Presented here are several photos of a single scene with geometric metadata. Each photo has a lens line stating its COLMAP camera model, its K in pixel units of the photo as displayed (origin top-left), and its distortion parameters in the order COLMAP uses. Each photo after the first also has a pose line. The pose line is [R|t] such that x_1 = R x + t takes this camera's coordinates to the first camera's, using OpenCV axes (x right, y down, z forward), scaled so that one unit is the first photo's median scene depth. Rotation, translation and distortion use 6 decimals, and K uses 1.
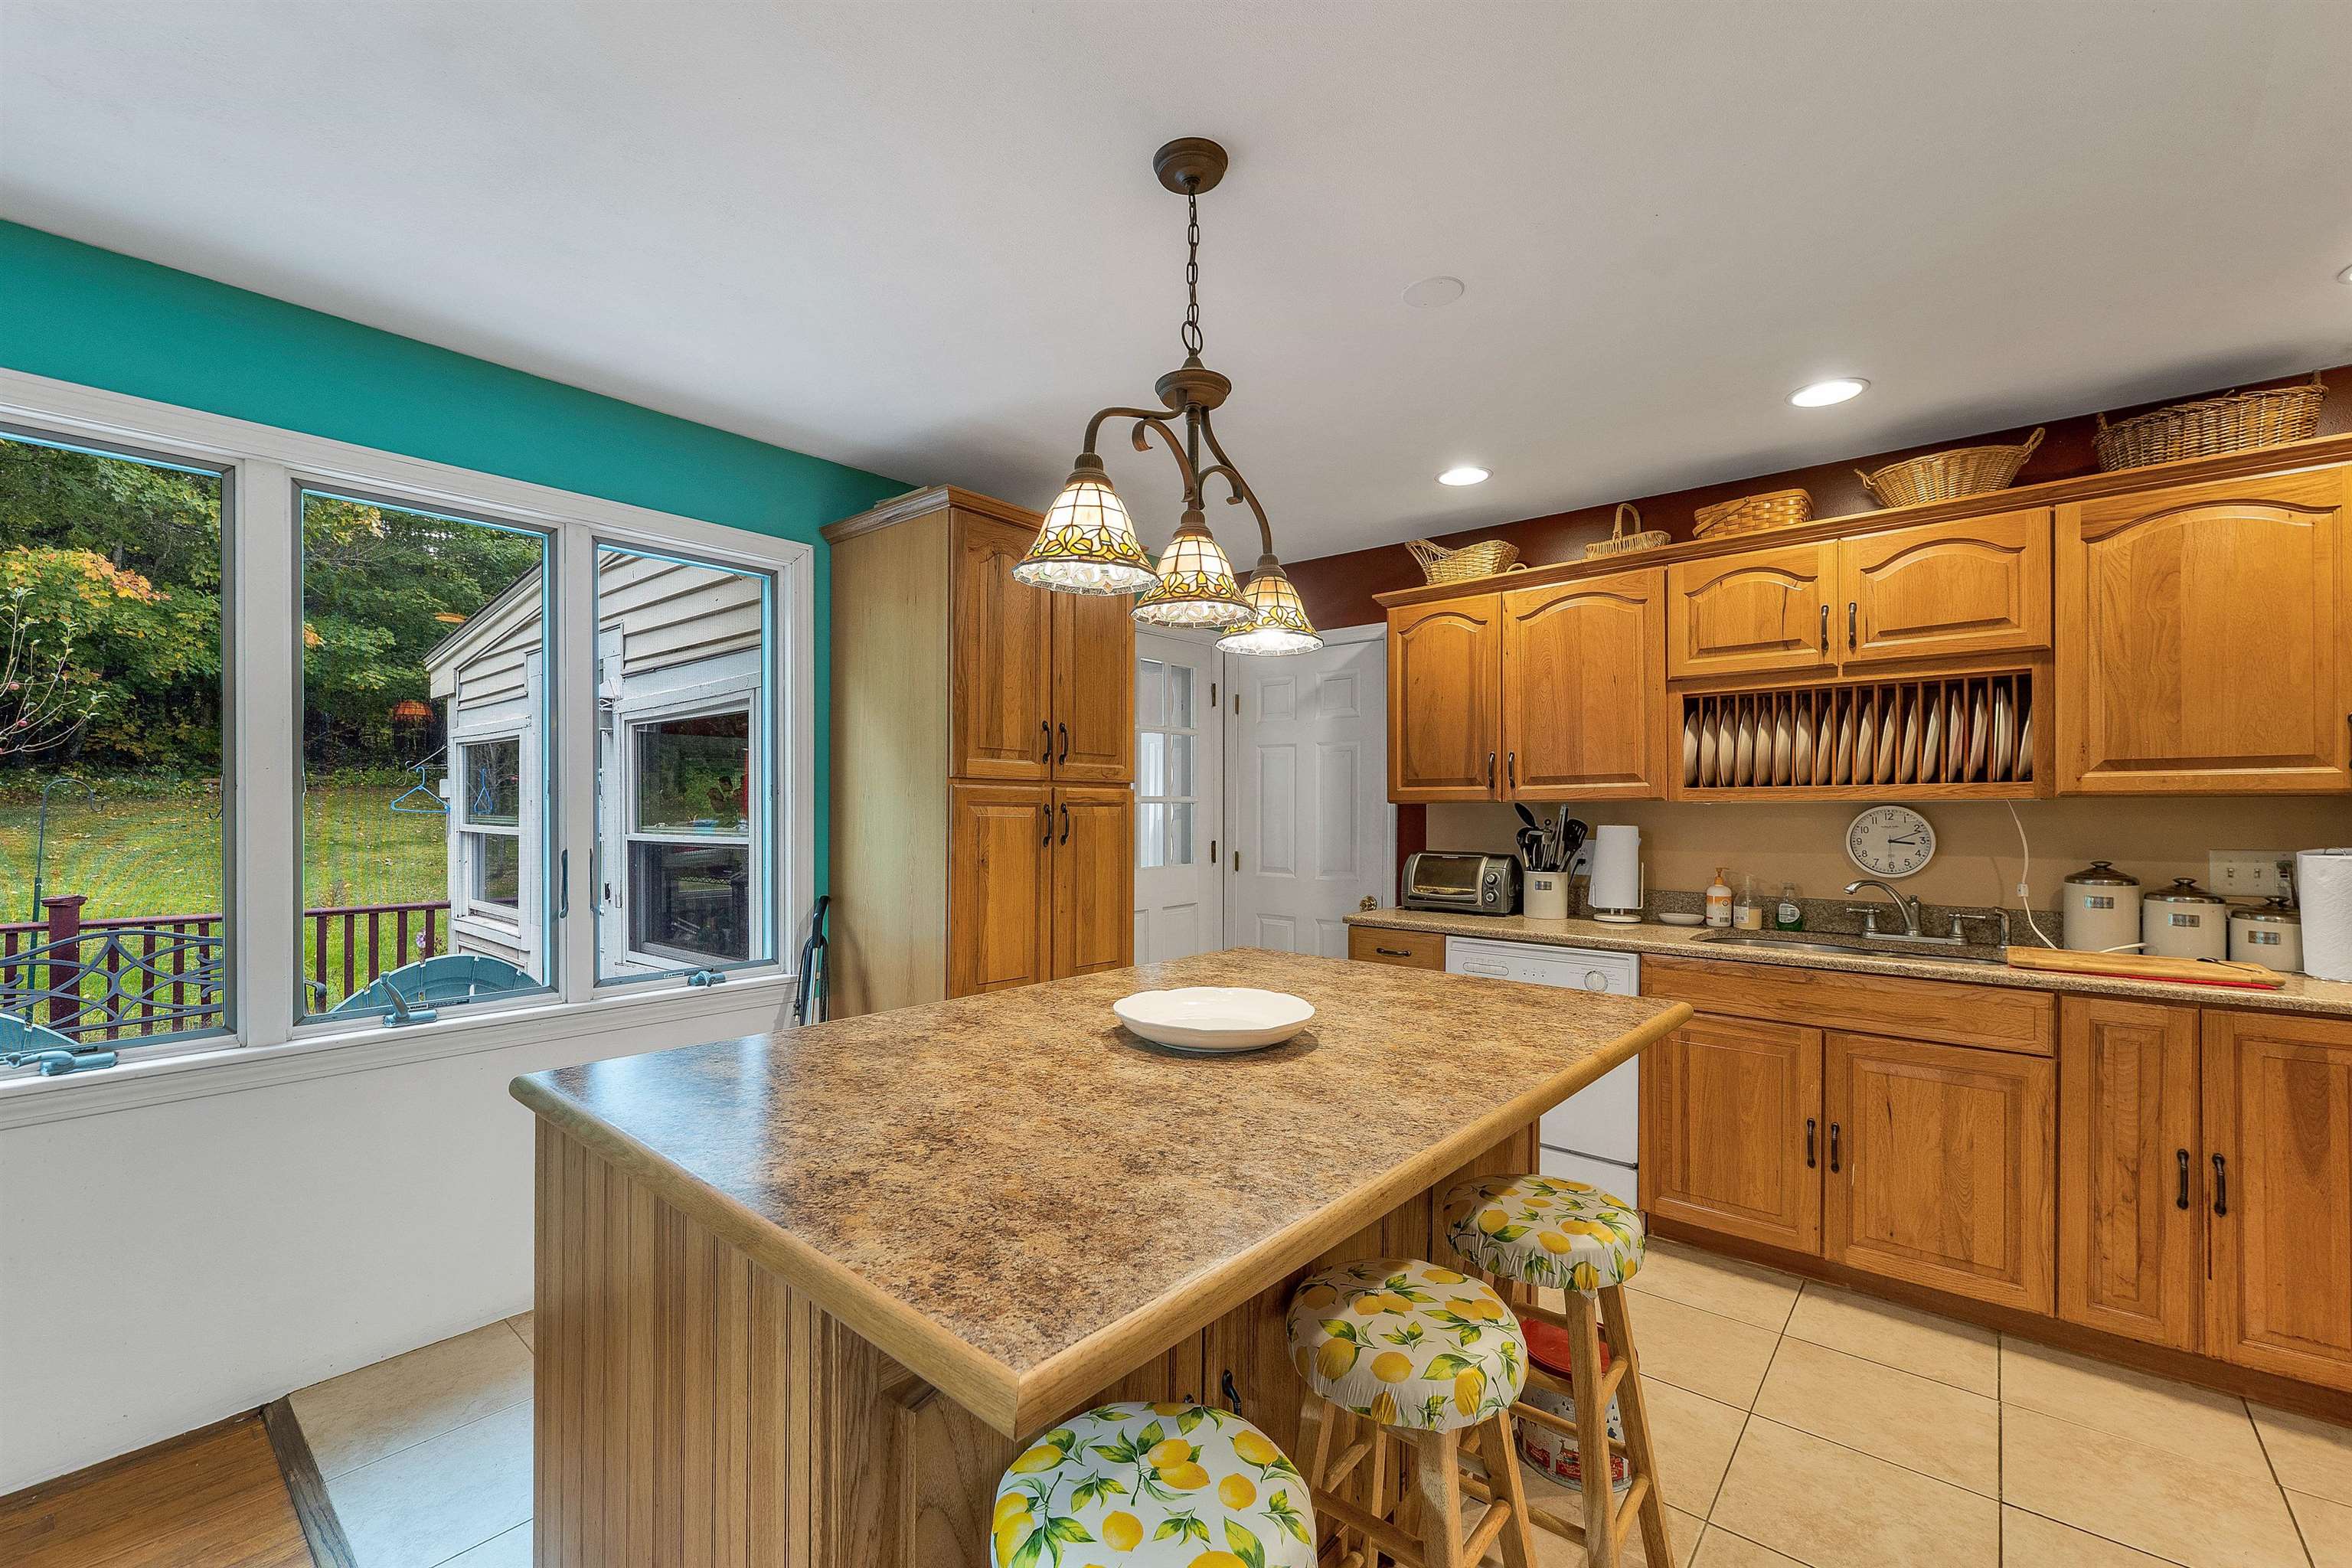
lens RADIAL K [[965.9, 0, 1176.0], [0, 965.9, 784.0], [0, 0, 1]] dist [0.000408, -0.000430]
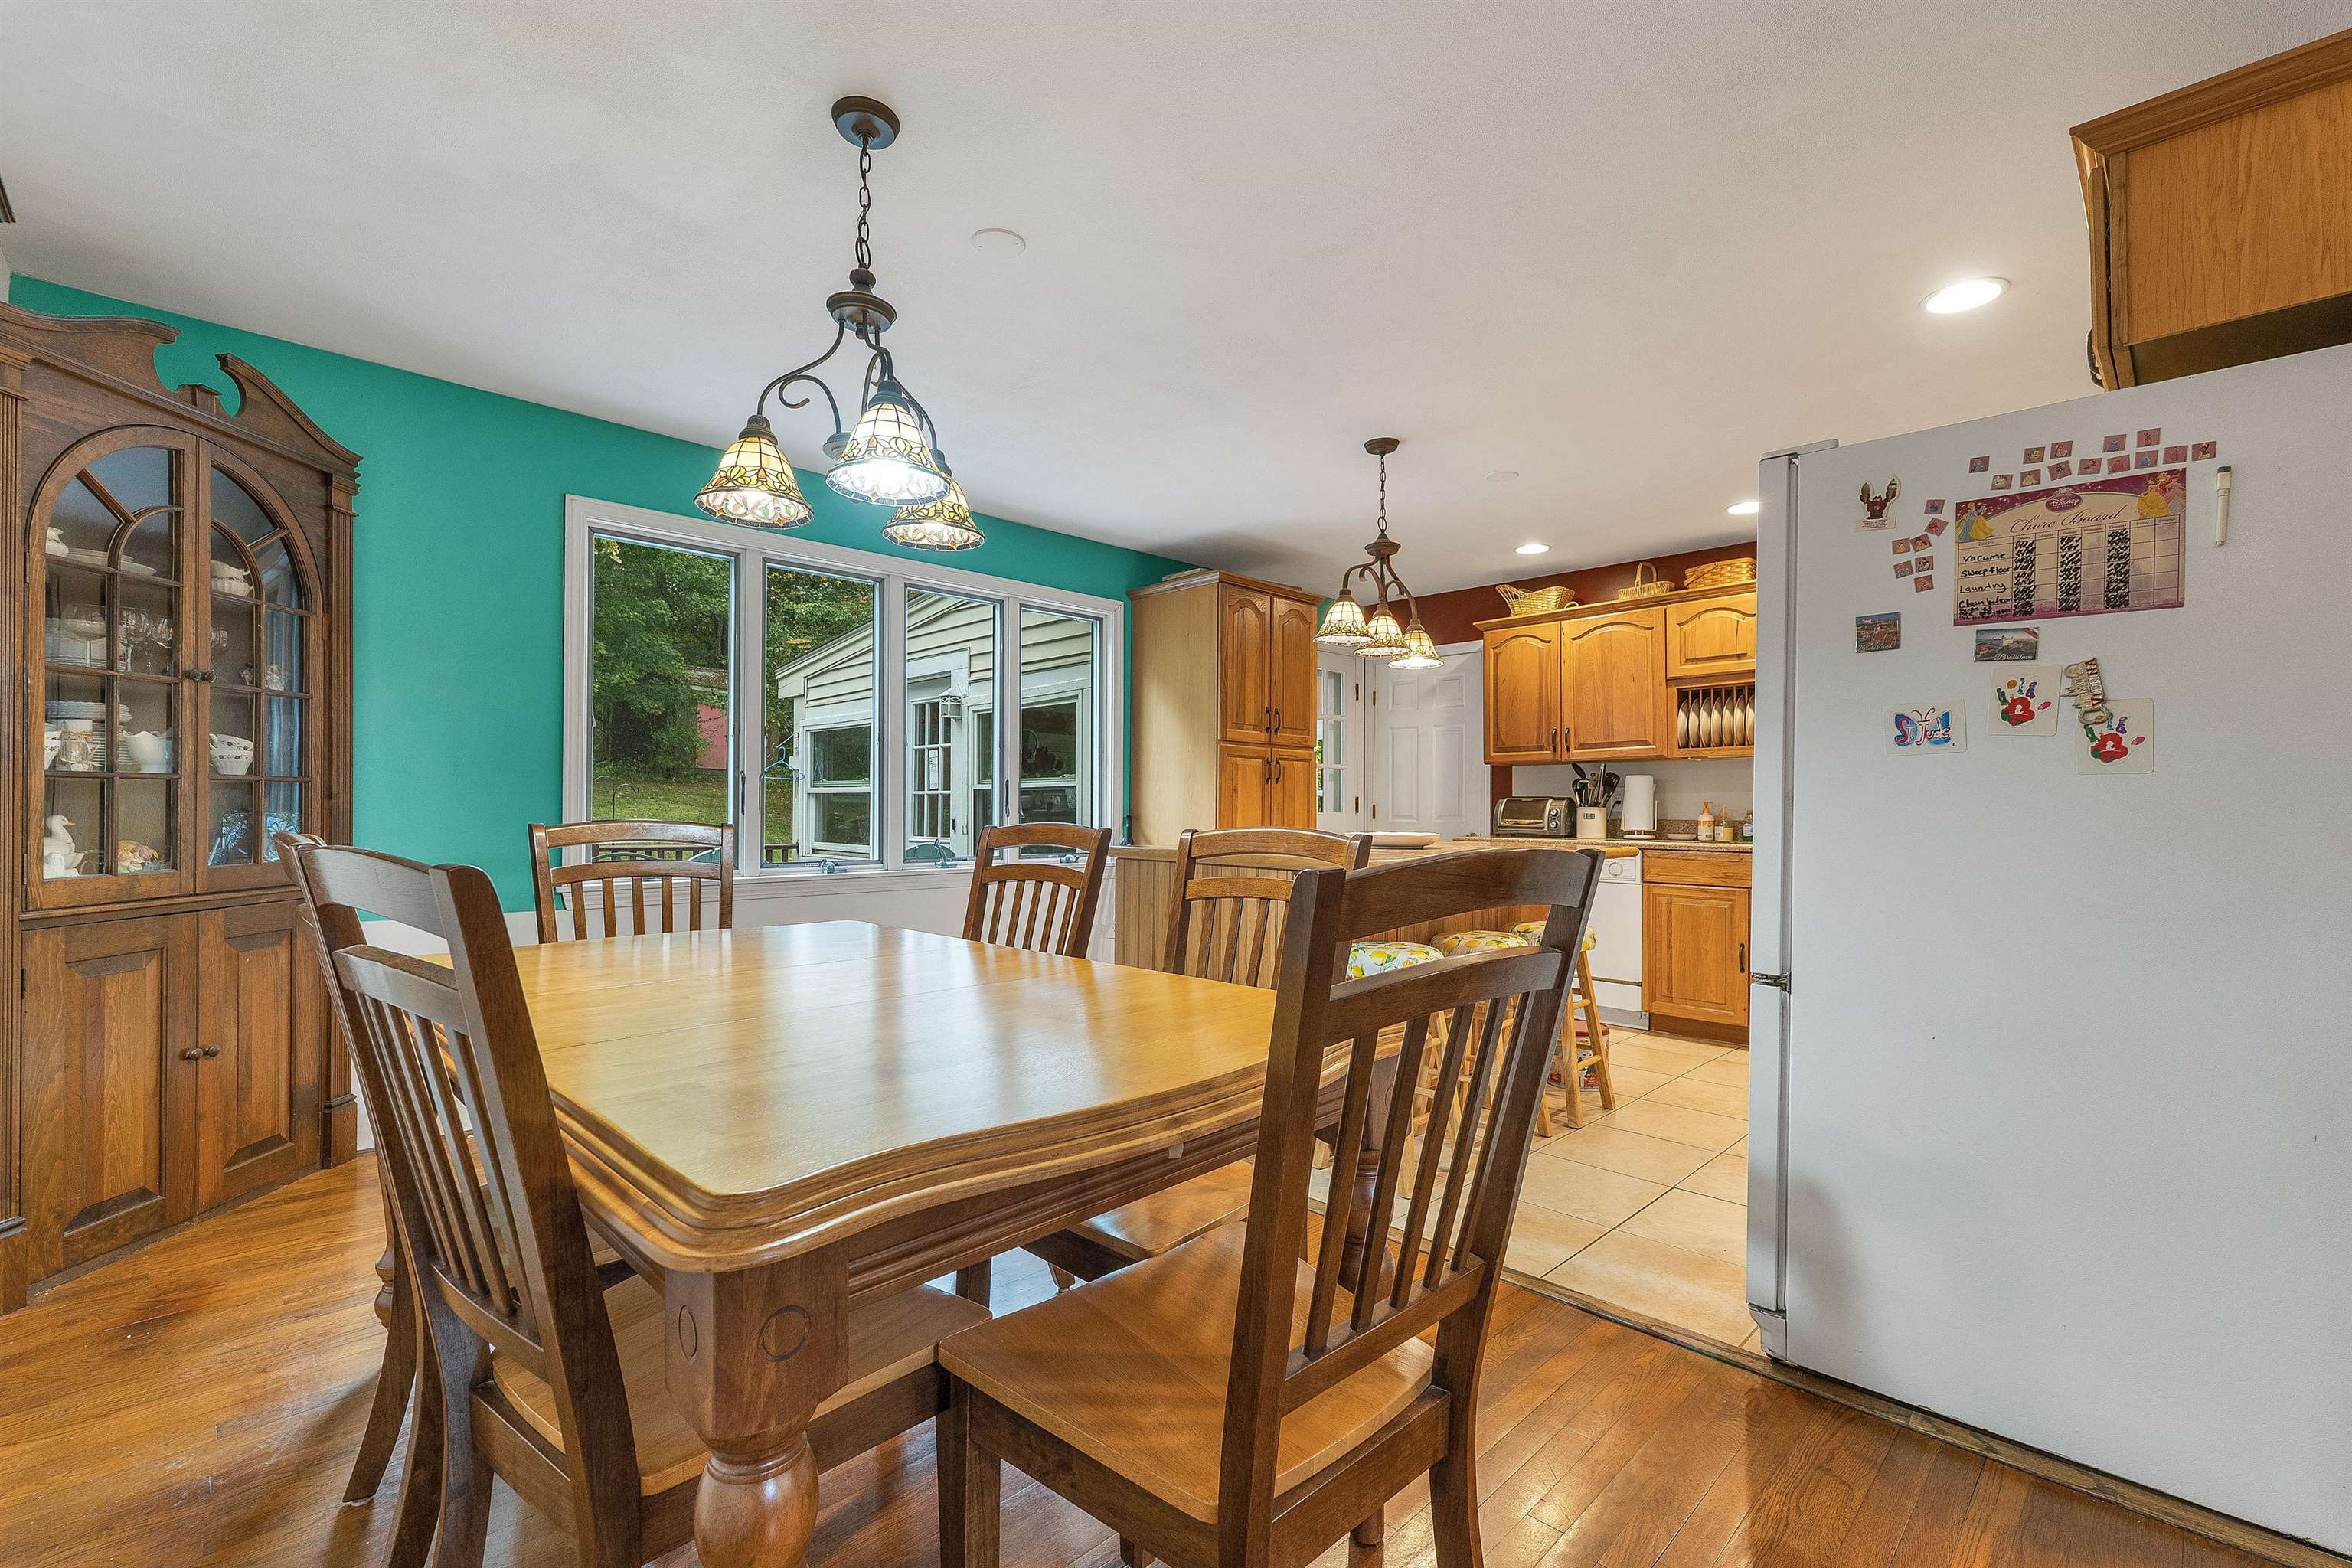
lens RADIAL K [[984.0, 0, 1176.0], [0, 984.0, 784.0], [0, 0, 1]] dist [-0.000880, -0.000046]
pose [[0.994793, 0.002199, -0.101897, -0.114871], [-0.002435, 0.999995, -0.002192, 0.066681], [0.101891, 0.002429, 0.994793, -0.655402]]
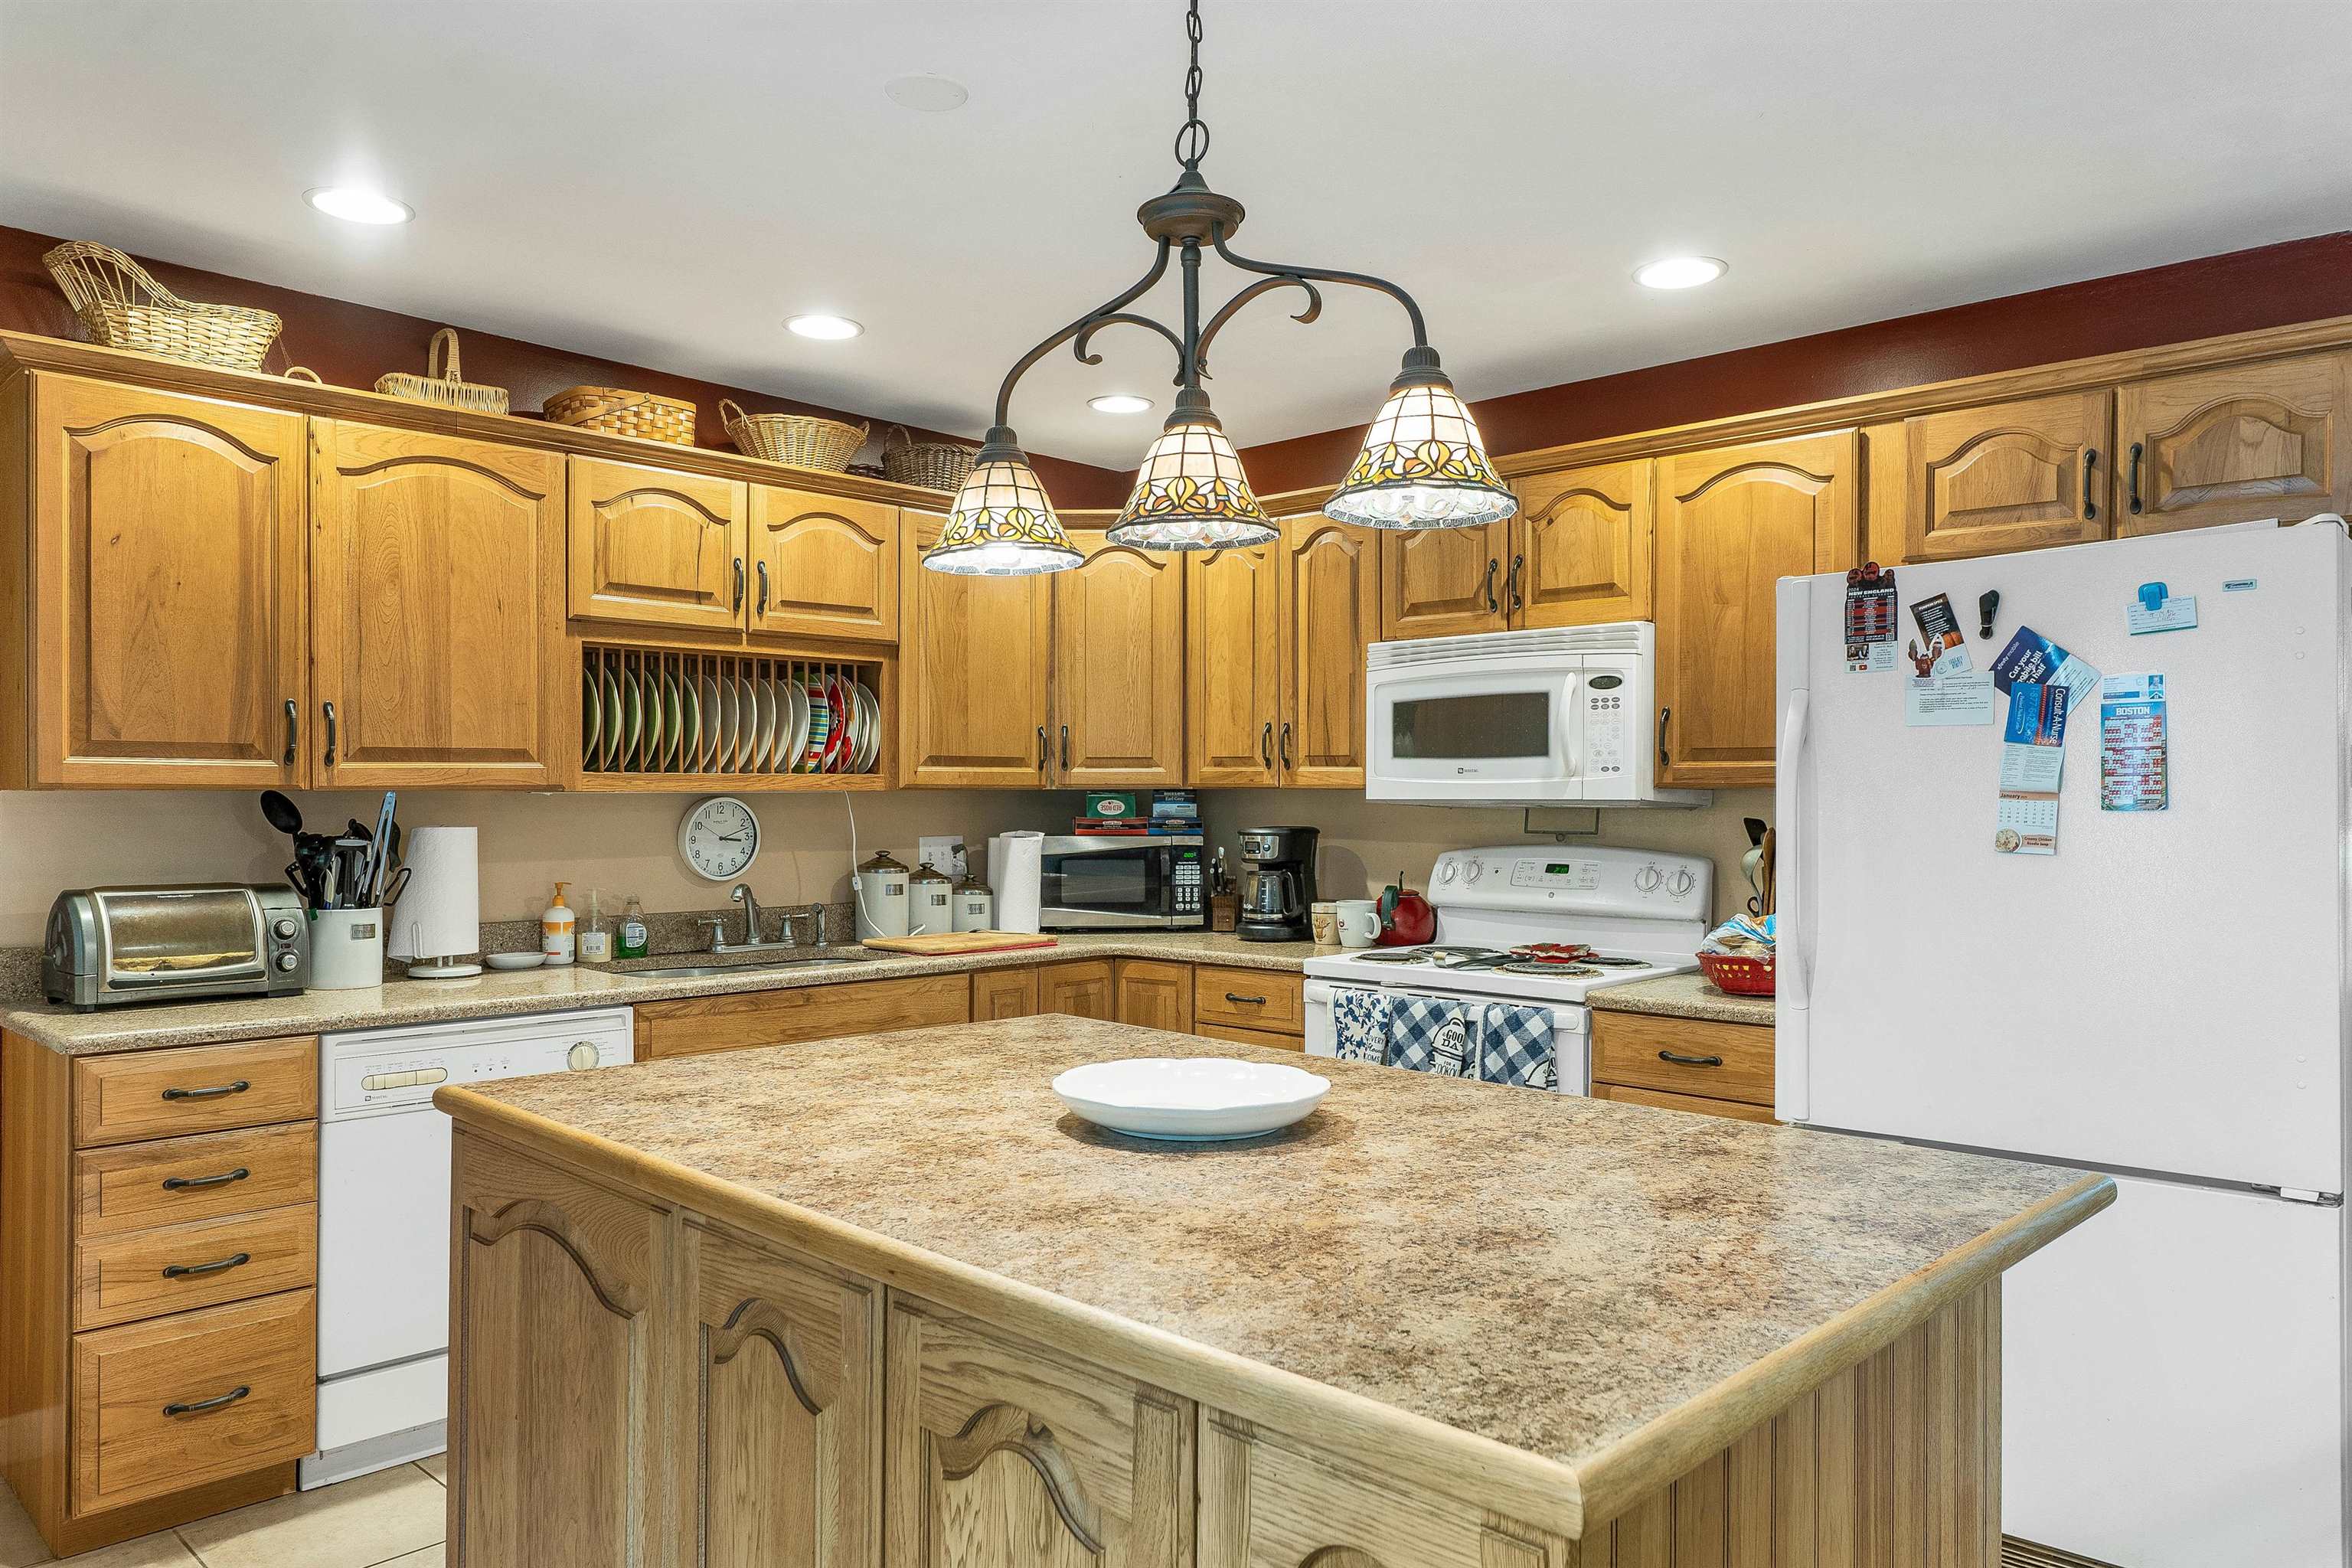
lens RADIAL K [[1525.3, 0, 1176.0], [0, 1525.3, 784.0], [0, 0, 1]] dist [-0.007784, -0.001220]
pose [[0.063142, 0.008796, 0.997966, -0.573923], [-0.026787, 0.999616, -0.007116, 0.009021], [-0.997645, -0.026283, 0.063353, 0.493602]]
